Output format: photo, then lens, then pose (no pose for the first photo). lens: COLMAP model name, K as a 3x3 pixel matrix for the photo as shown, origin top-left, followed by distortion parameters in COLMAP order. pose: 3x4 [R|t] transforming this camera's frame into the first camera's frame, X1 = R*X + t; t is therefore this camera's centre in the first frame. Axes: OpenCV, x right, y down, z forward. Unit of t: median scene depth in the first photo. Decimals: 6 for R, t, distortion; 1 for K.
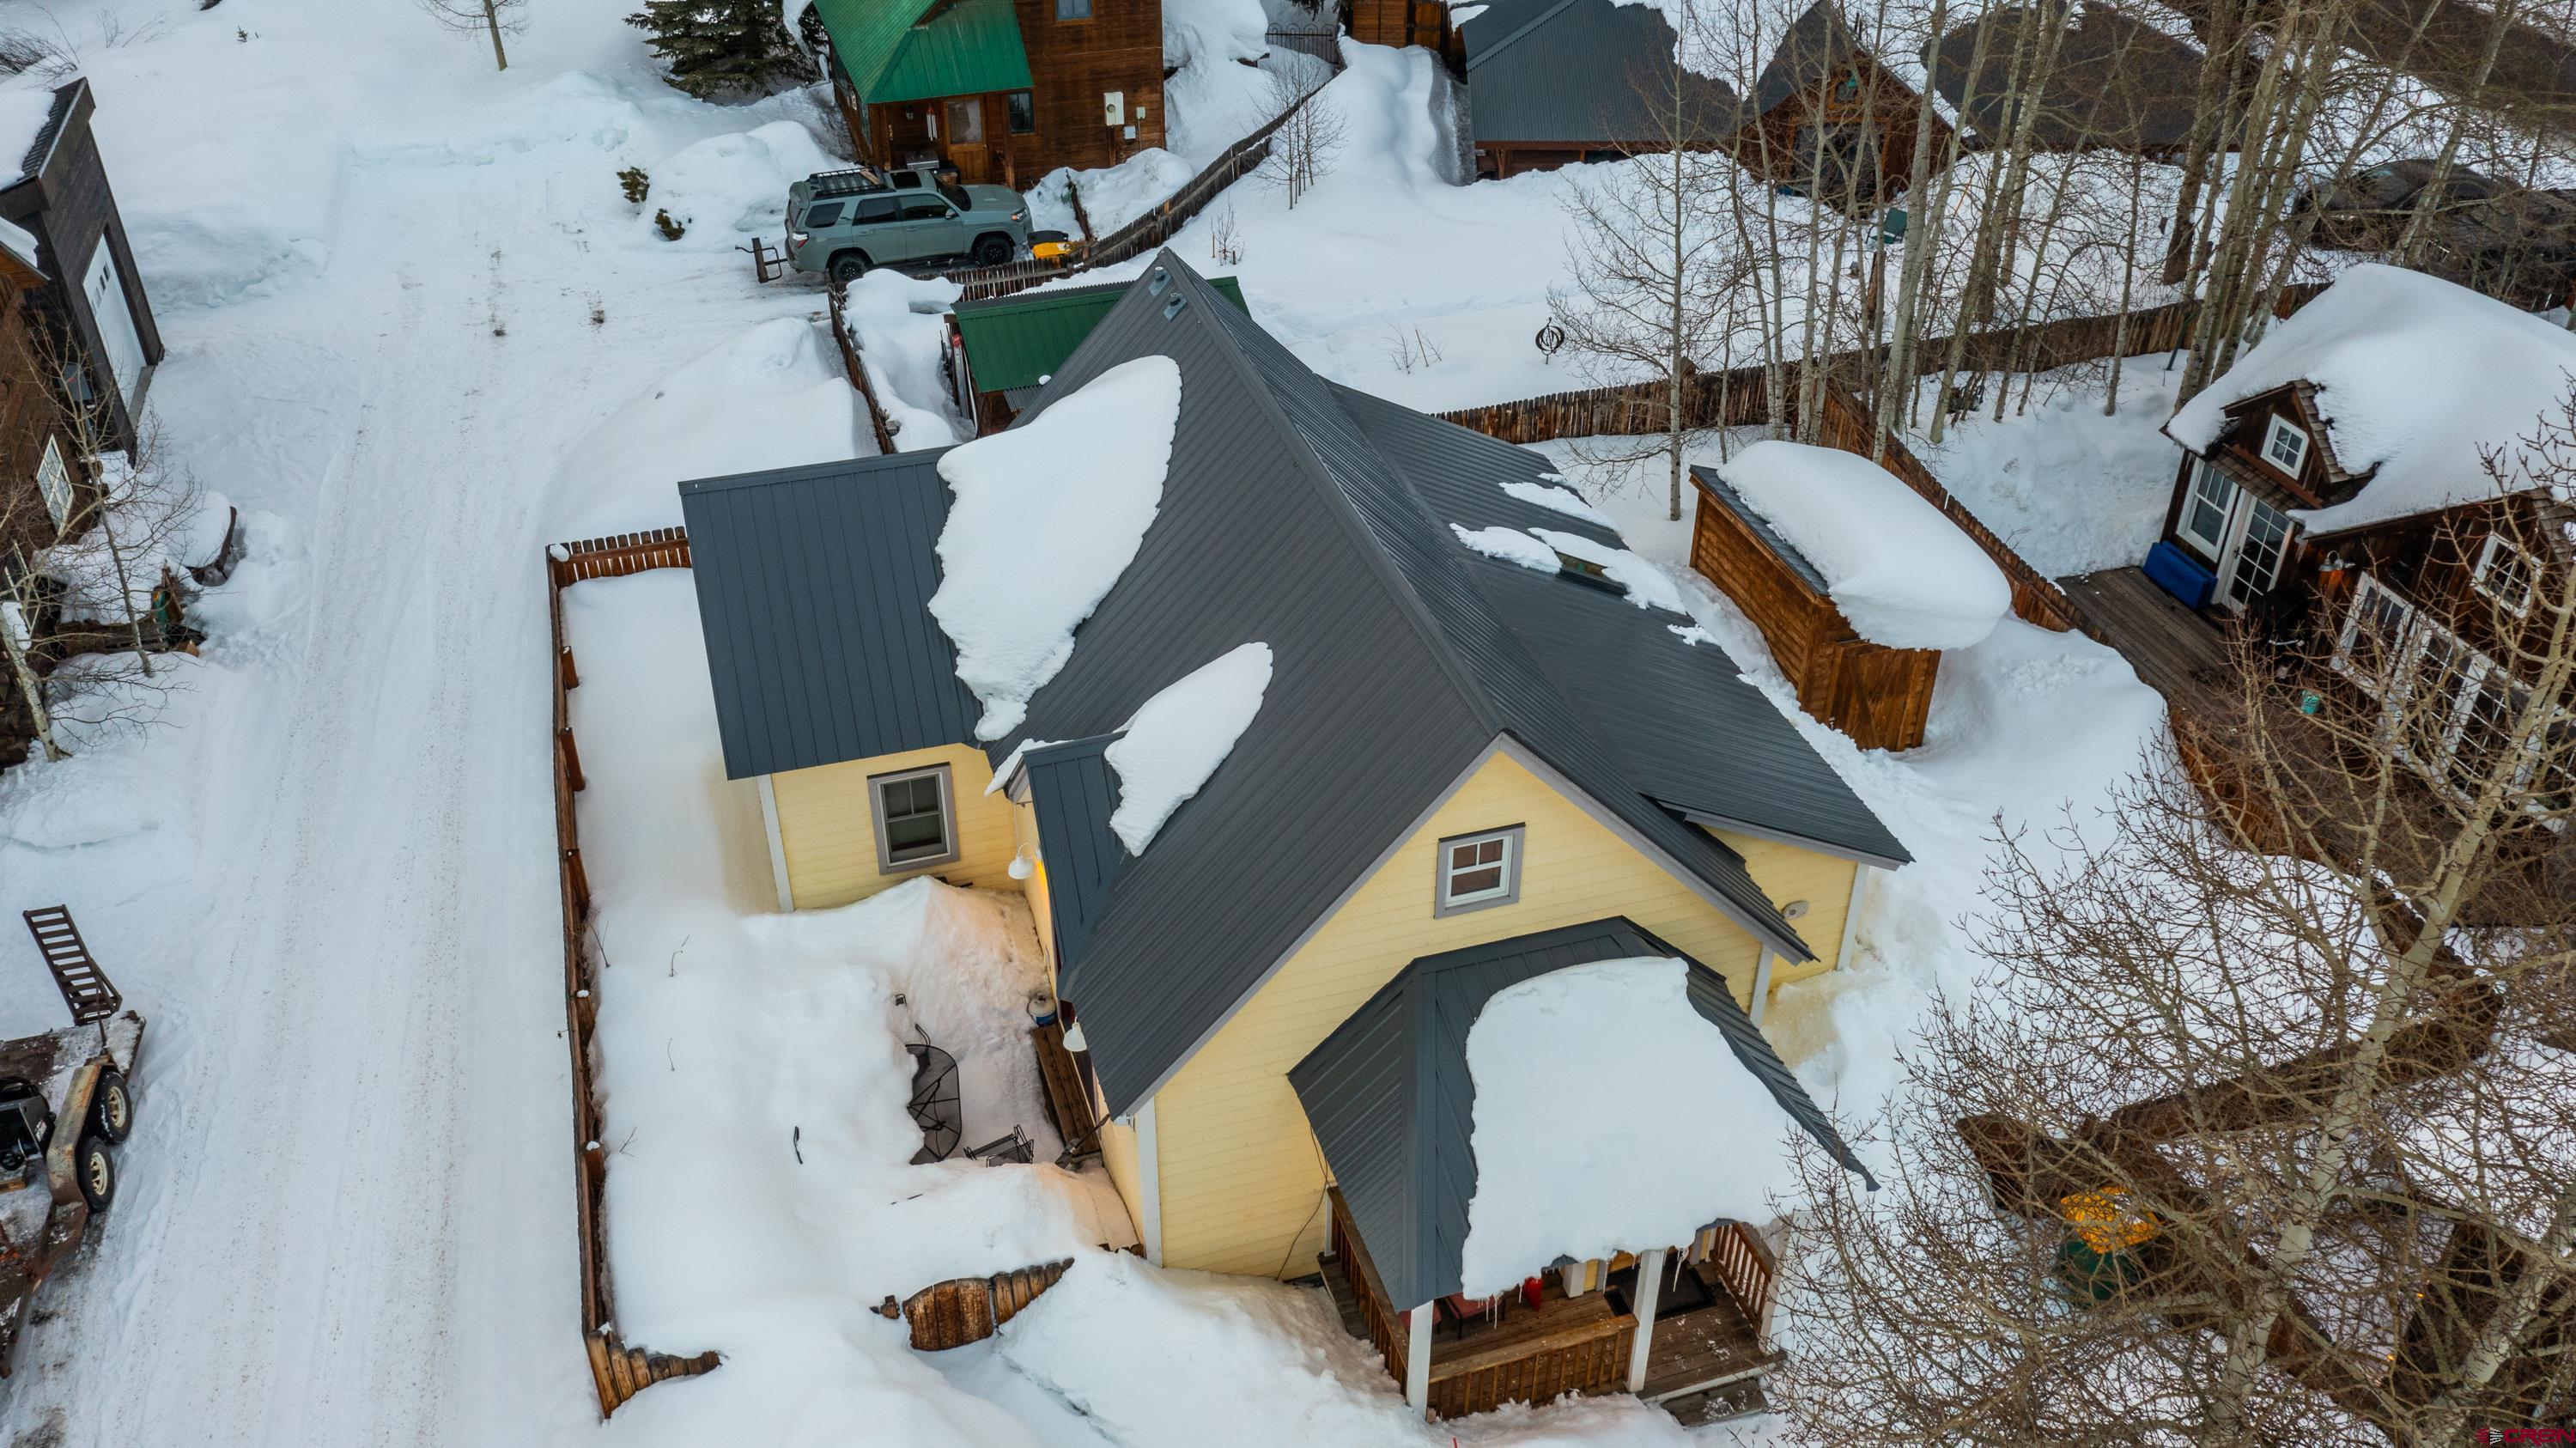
lens RADIAL K [[2064.0, 0, 1288.0], [0, 2064.0, 724.0], [0, 0, 1]] dist [0.008483, 0.003454]
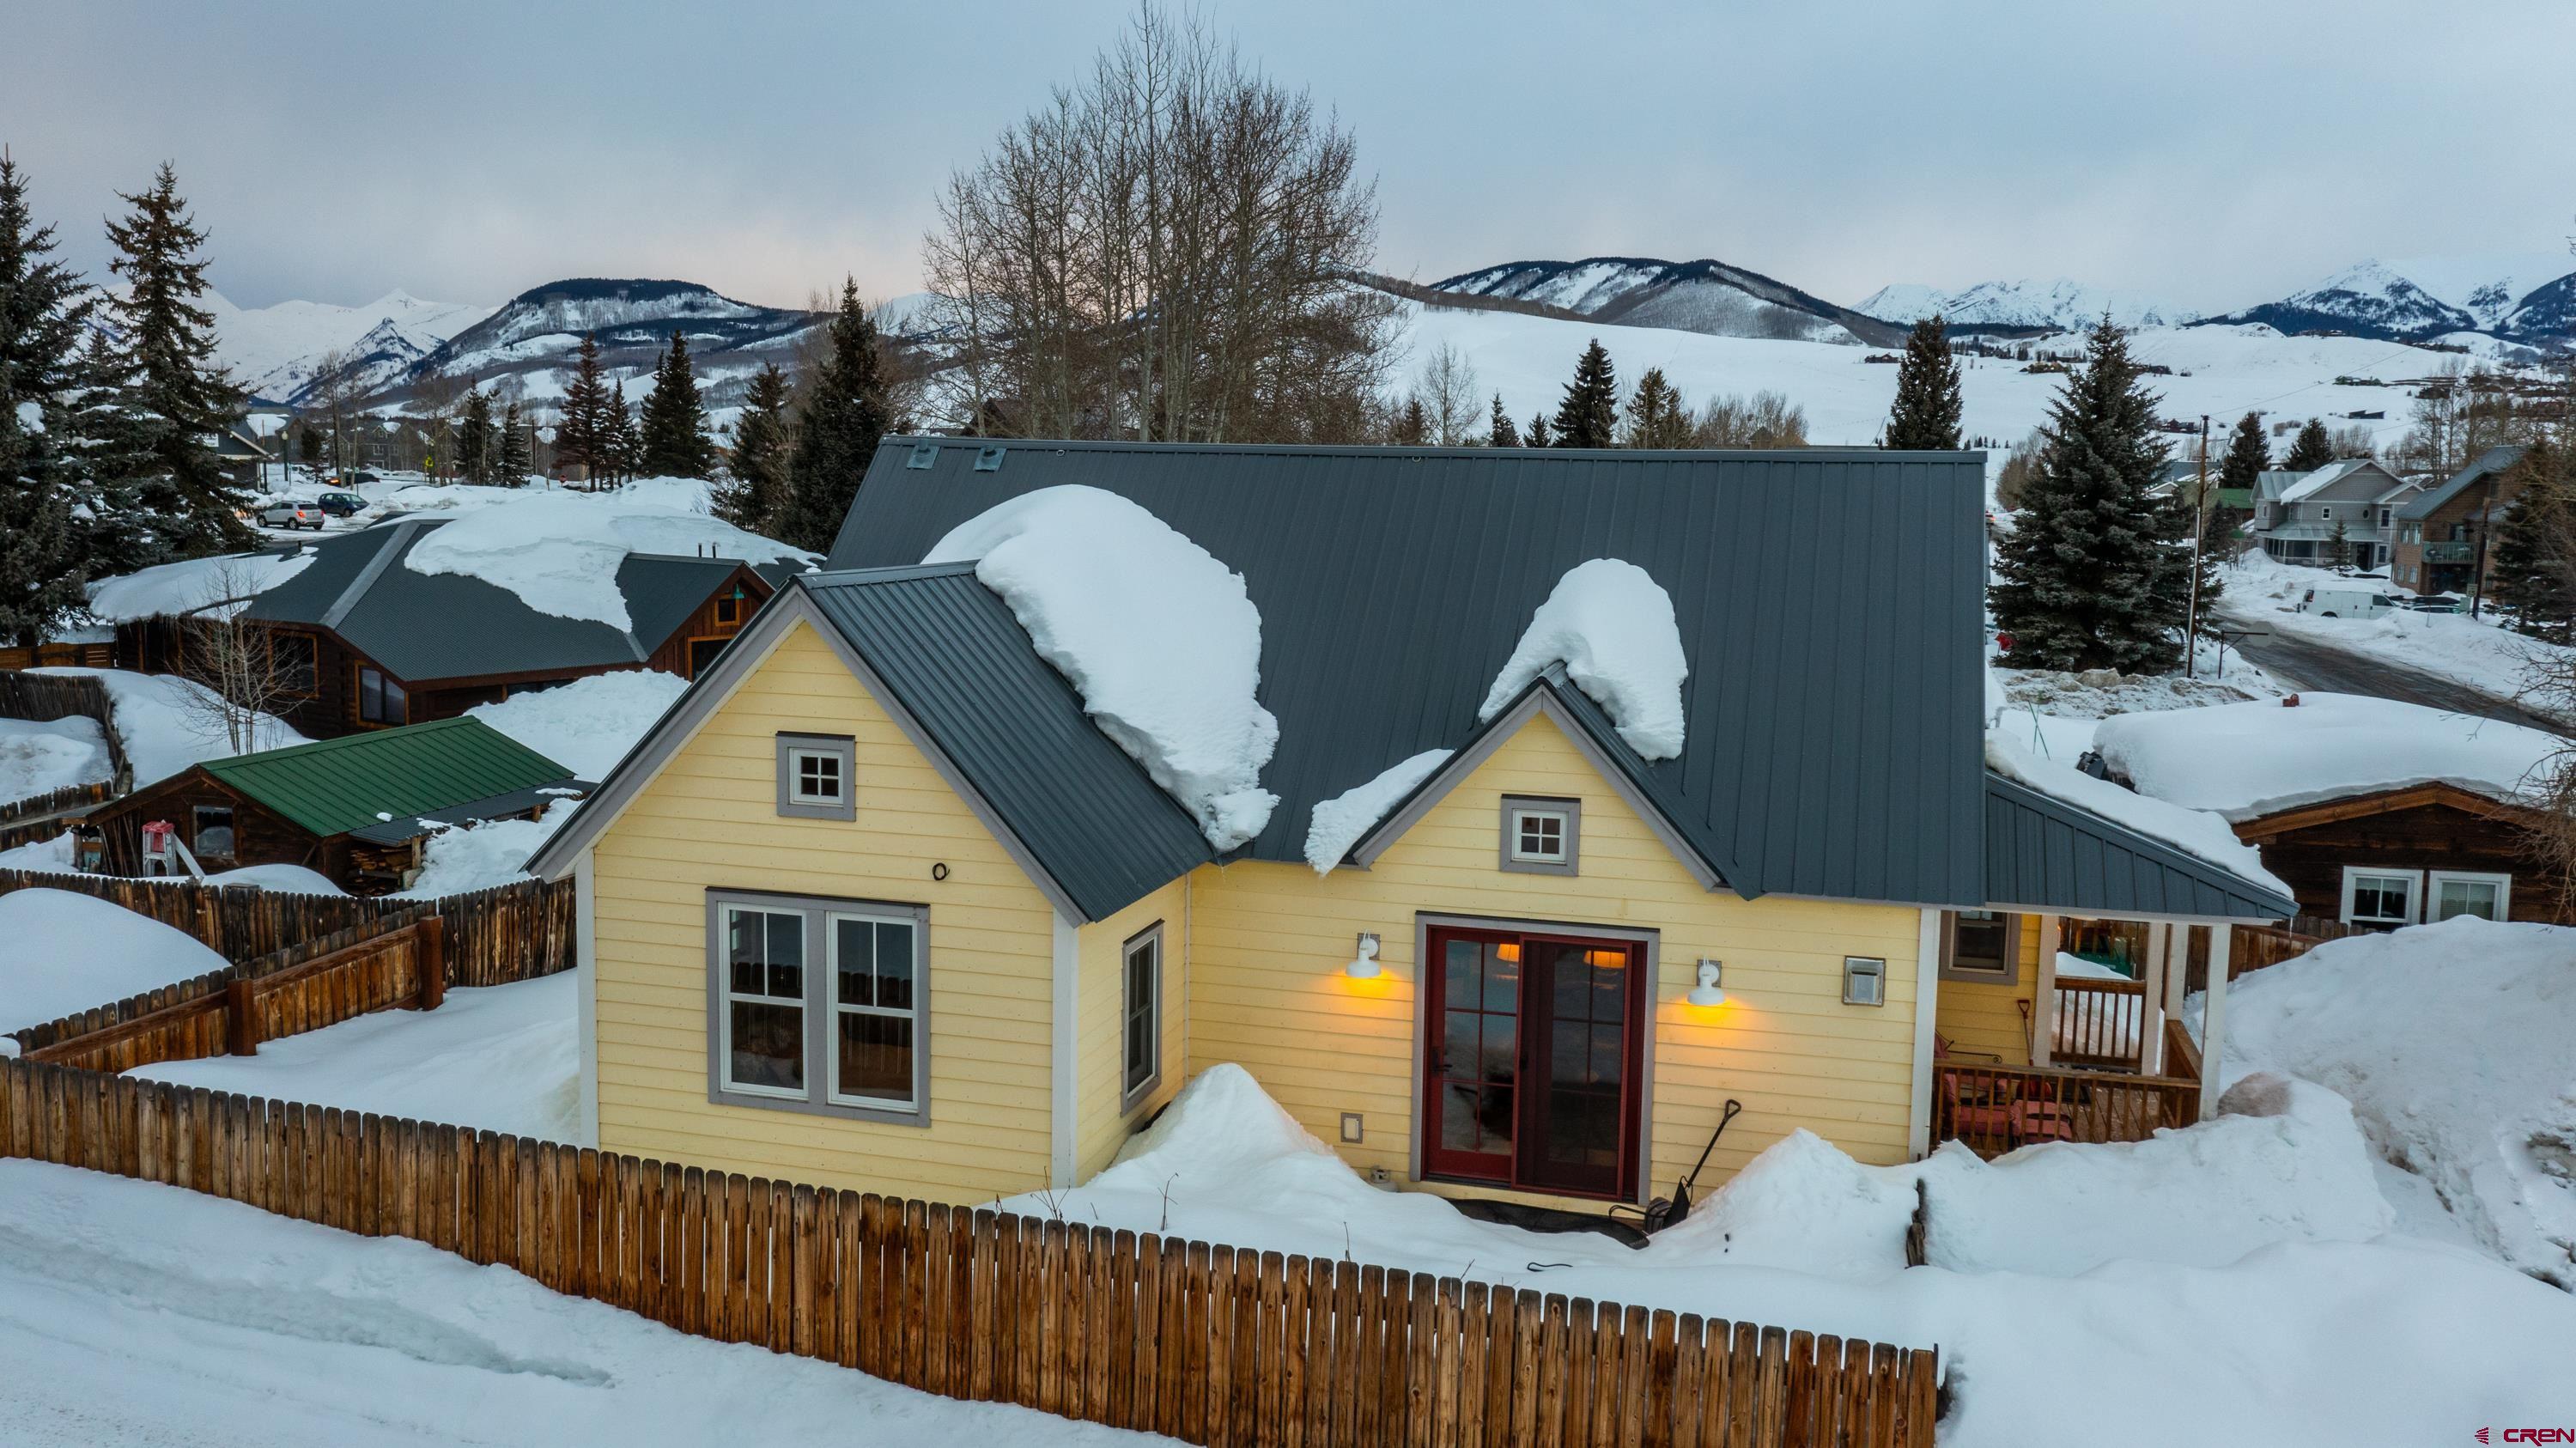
lens RADIAL K [[2058.9, 0, 1288.0], [0, 2058.9, 724.0], [0, 0, 1]] dist [0.012434, 0.005670]
pose [[0.536159, -0.091975, 0.839092, -0.445287], [0.464906, 0.861870, -0.202592, 0.076227], [-0.704554, 0.498720, 0.504858, 0.335679]]
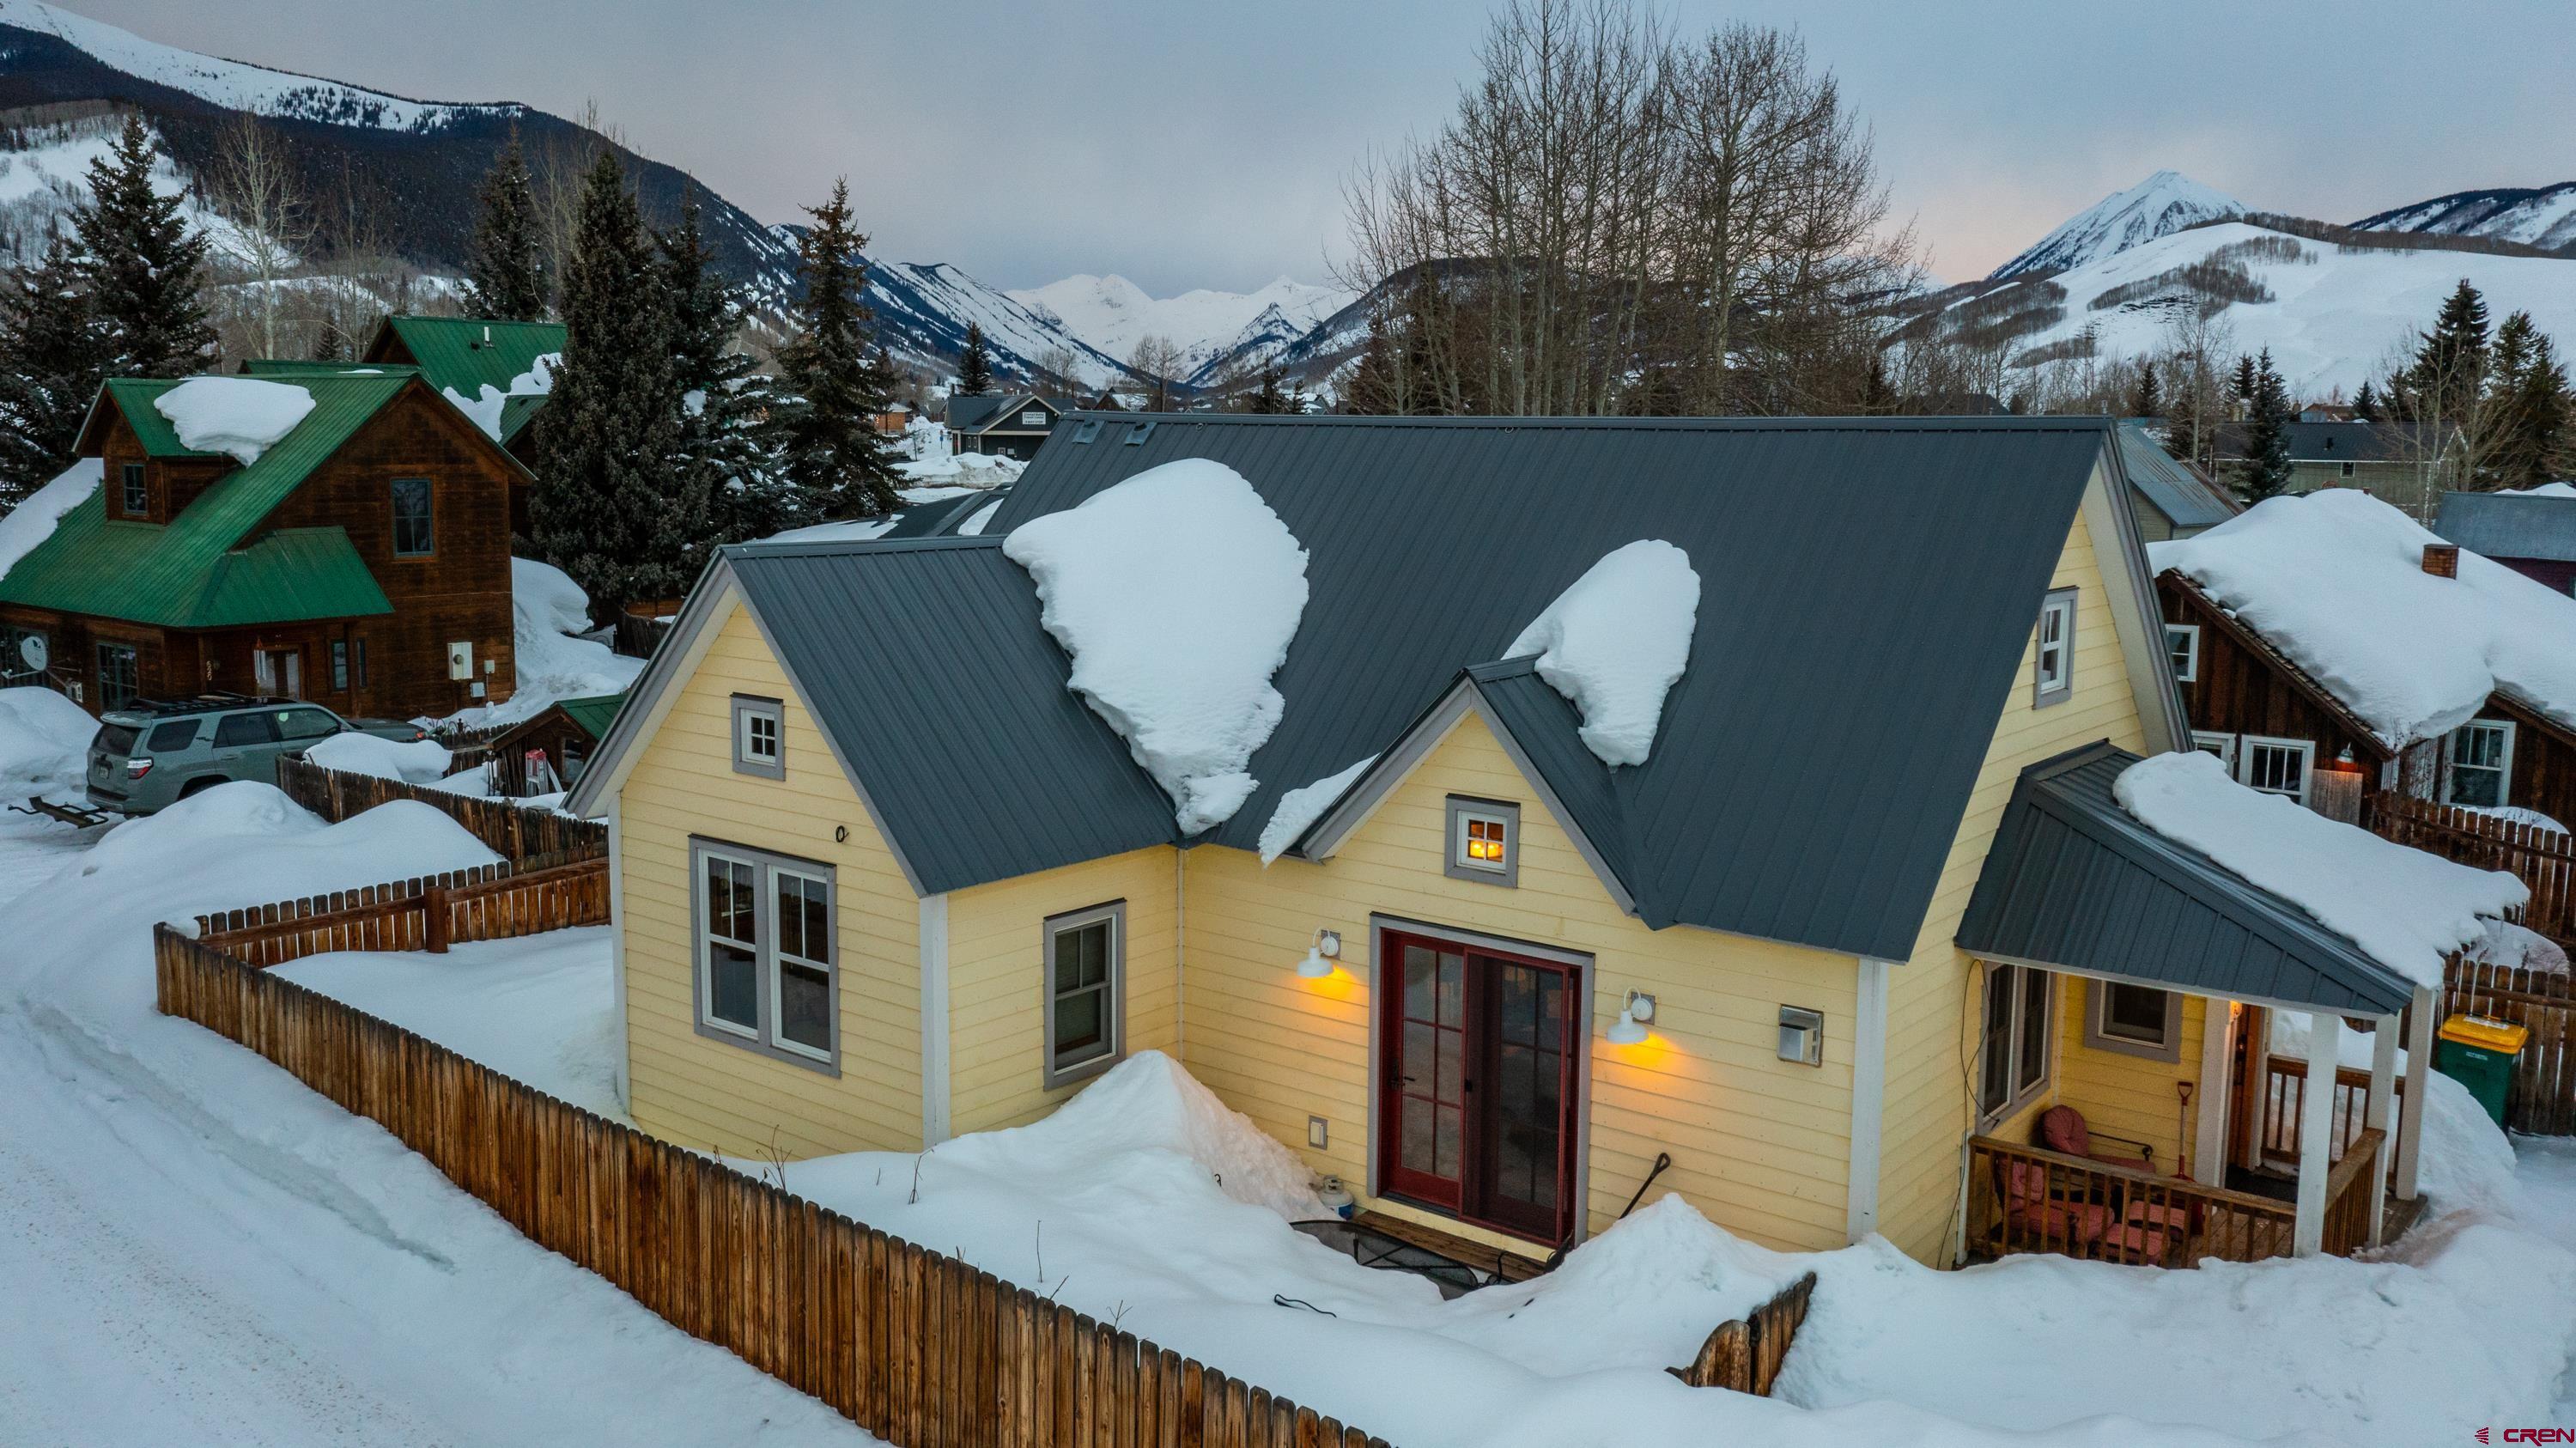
lens RADIAL K [[2064.0, 0, 1288.0], [0, 2064.0, 724.0], [0, 0, 1]] dist [0.008483, 0.003454]
pose [[0.826406, -0.070871, 0.558597, -0.308342], [0.311743, 0.883719, -0.349081, 0.140400], [-0.468903, 0.462621, 0.752404, 0.236824]]
